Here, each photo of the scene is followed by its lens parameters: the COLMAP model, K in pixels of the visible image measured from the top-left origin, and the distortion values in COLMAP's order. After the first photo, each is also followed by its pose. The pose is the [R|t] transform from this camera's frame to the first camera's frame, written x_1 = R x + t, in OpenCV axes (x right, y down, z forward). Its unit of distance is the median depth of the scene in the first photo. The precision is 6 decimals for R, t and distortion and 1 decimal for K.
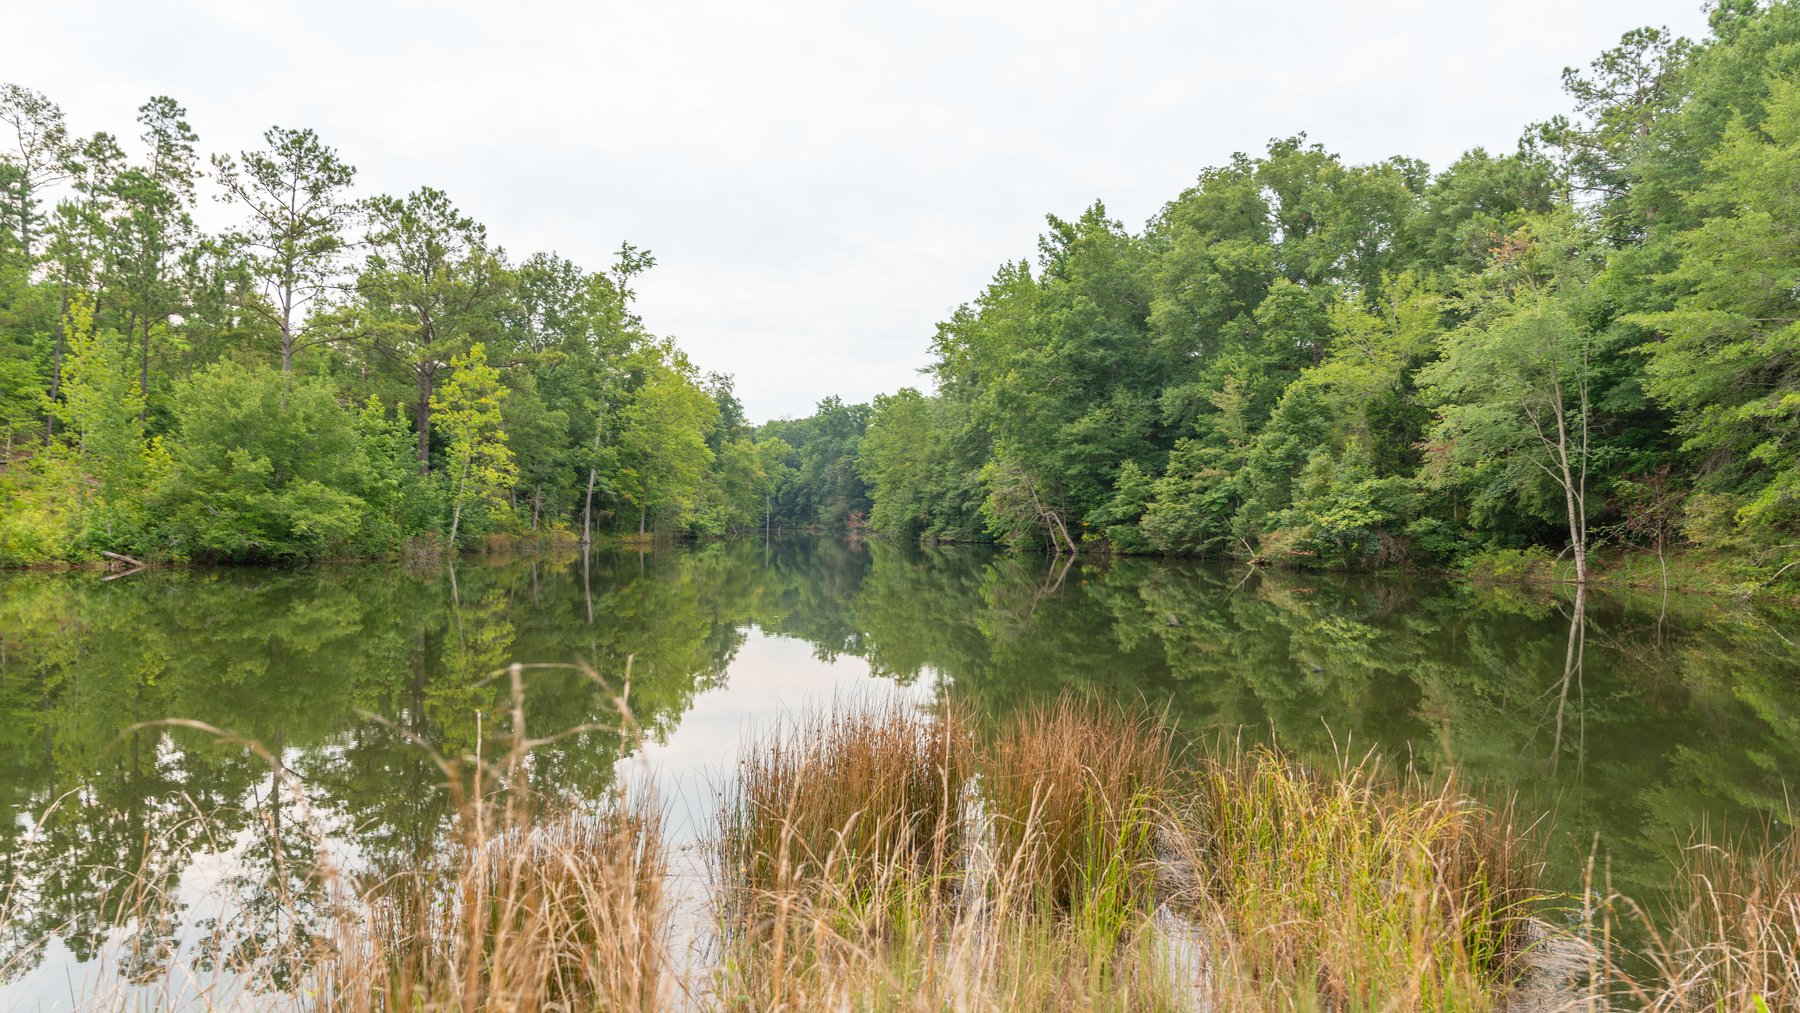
lens RADIAL K [[1235.9, 0, 903.6], [0, 1235.9, 496.3], [0, 0, 1]] dist [-0.006656, -0.015932]
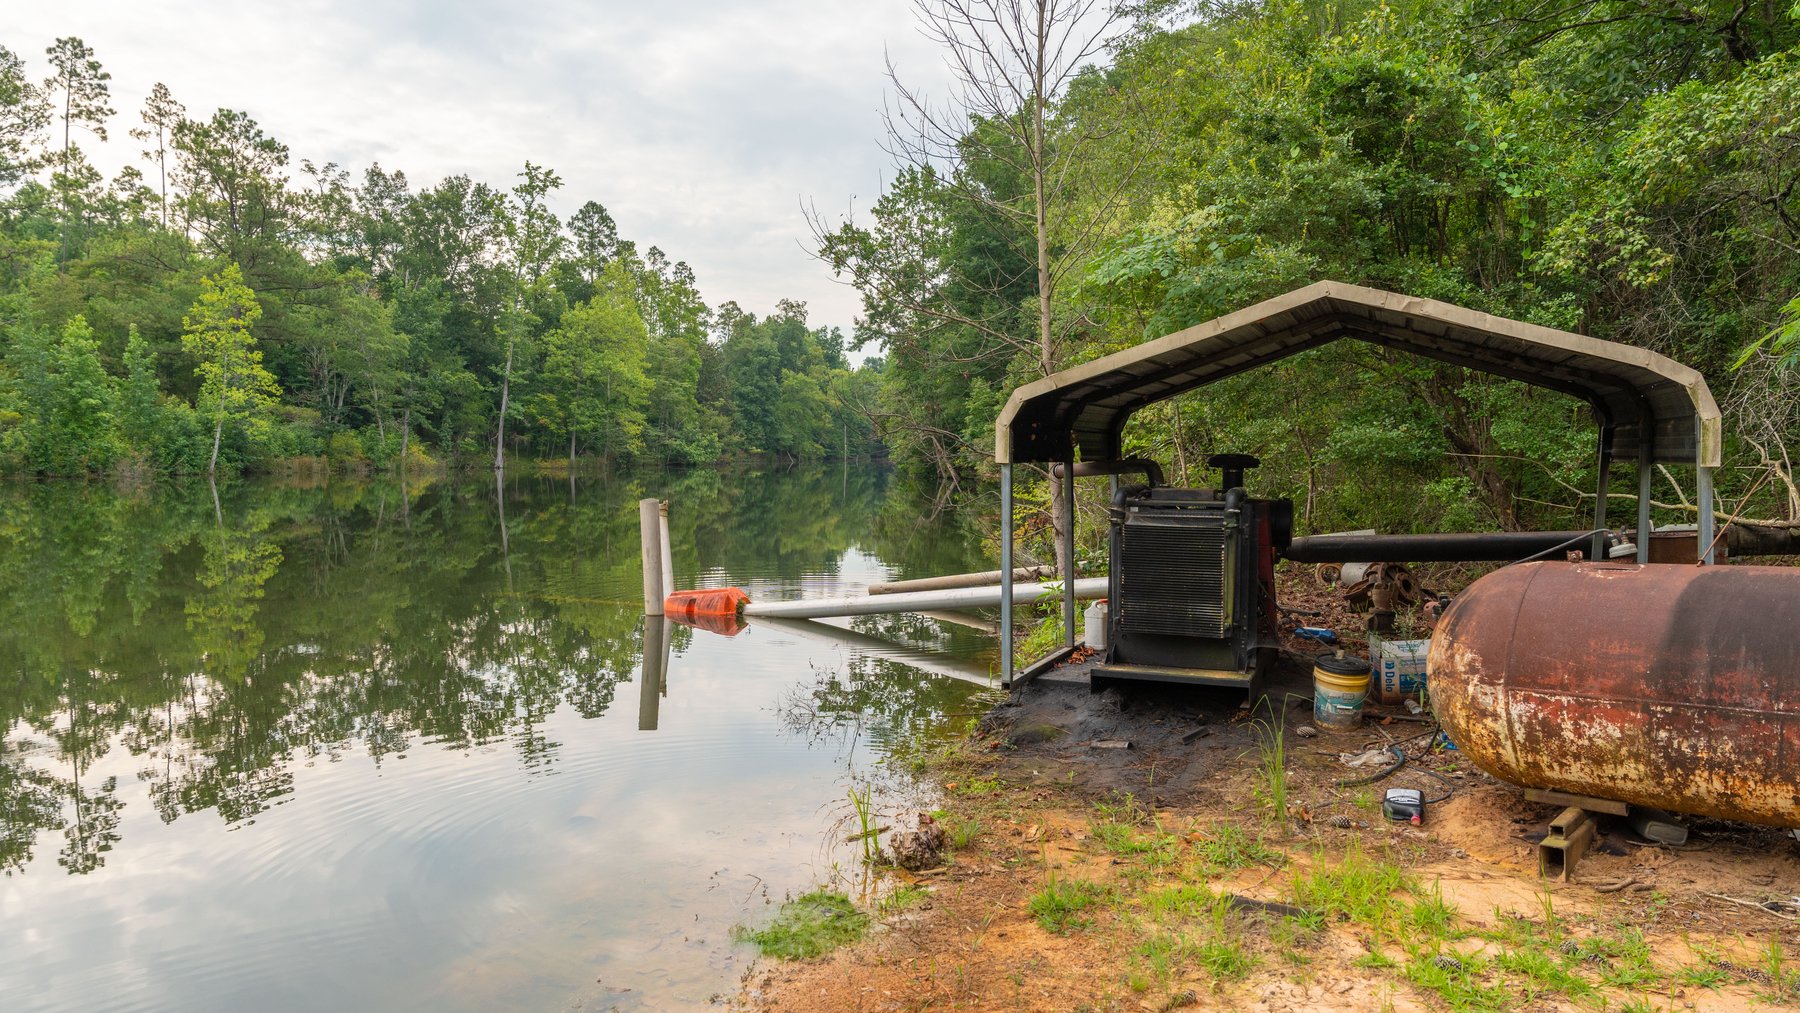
lens RADIAL K [[1235.9, 0, 904.2], [0, 1235.9, 500.9], [0, 0, 1]] dist [-0.006656, -0.015932]
pose [[0.984567, 0.007648, -0.174842, 0.302137], [0.002248, 0.998410, 0.056331, 0.010905], [0.174995, -0.055854, 0.982984, 0.088292]]
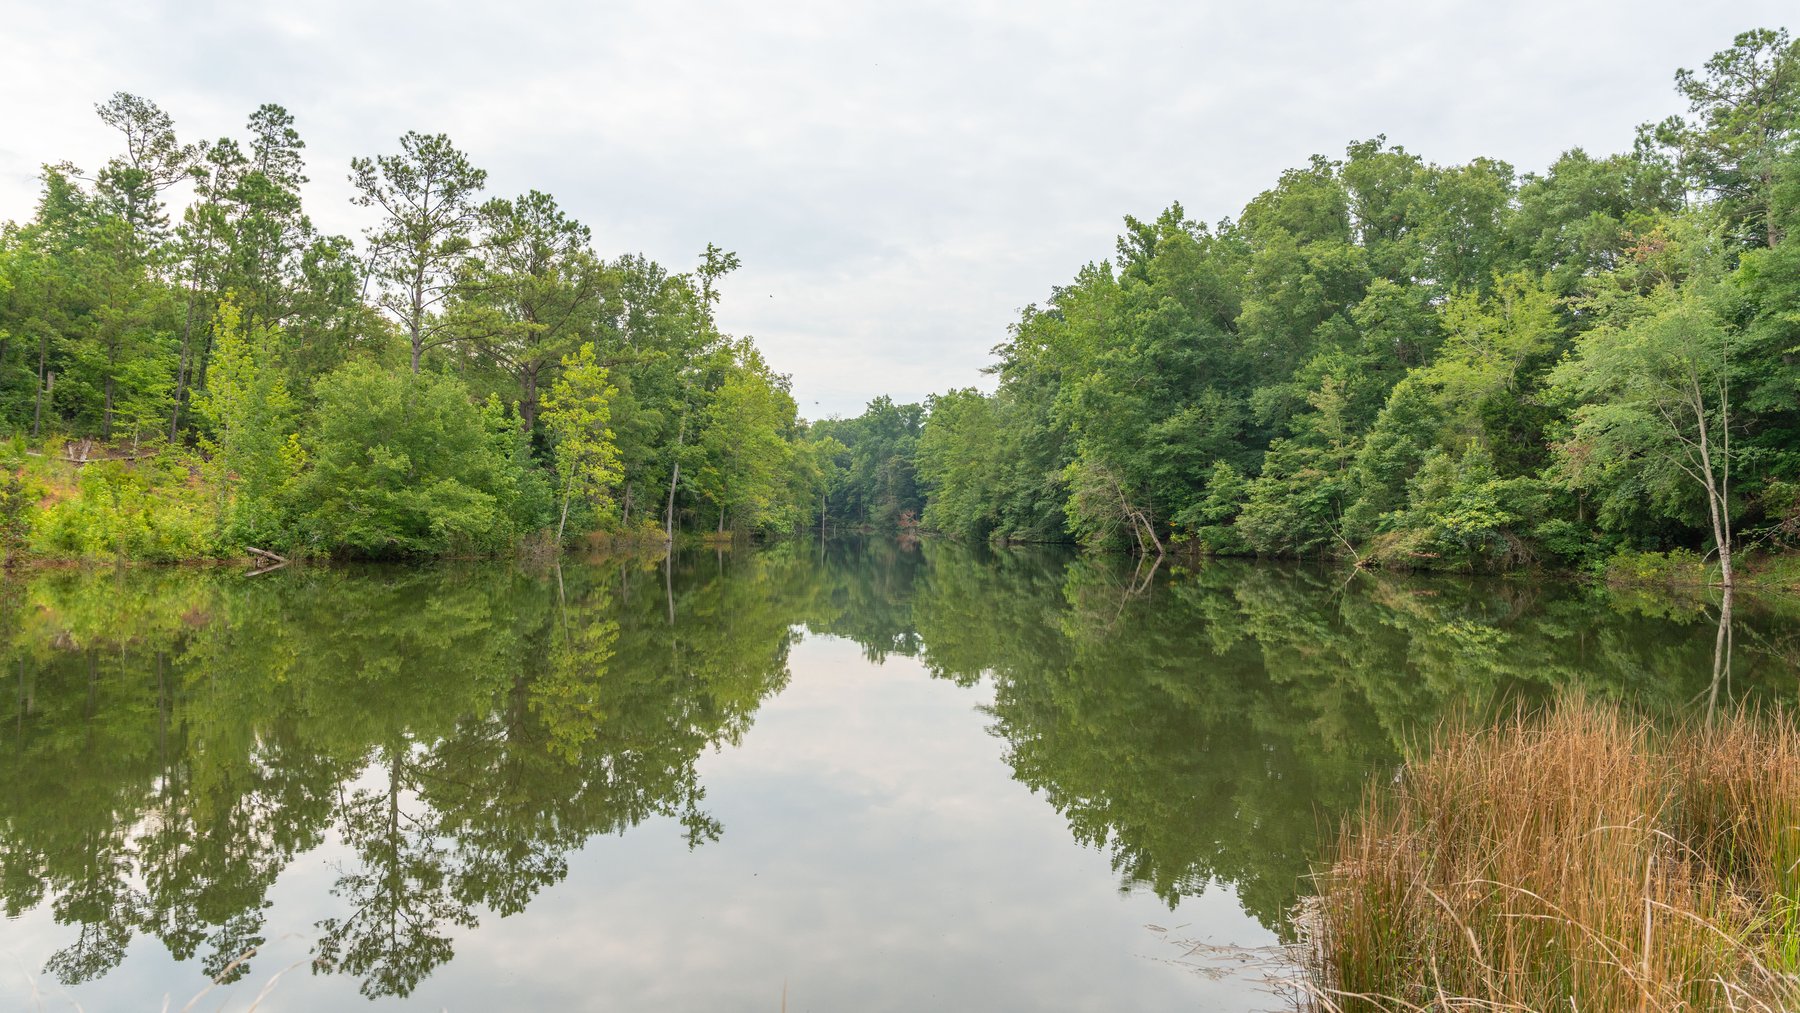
lens RADIAL K [[1230.4, 0, 901.1], [0, 1230.4, 431.0], [0, 0, 1]] dist [-0.014078, -0.006383]
pose [[0.999562, 0.002204, -0.029497, -0.048178], [-0.003756, 0.998604, -0.052691, 0.000329], [0.029340, 0.052779, 0.998175, 0.003739]]
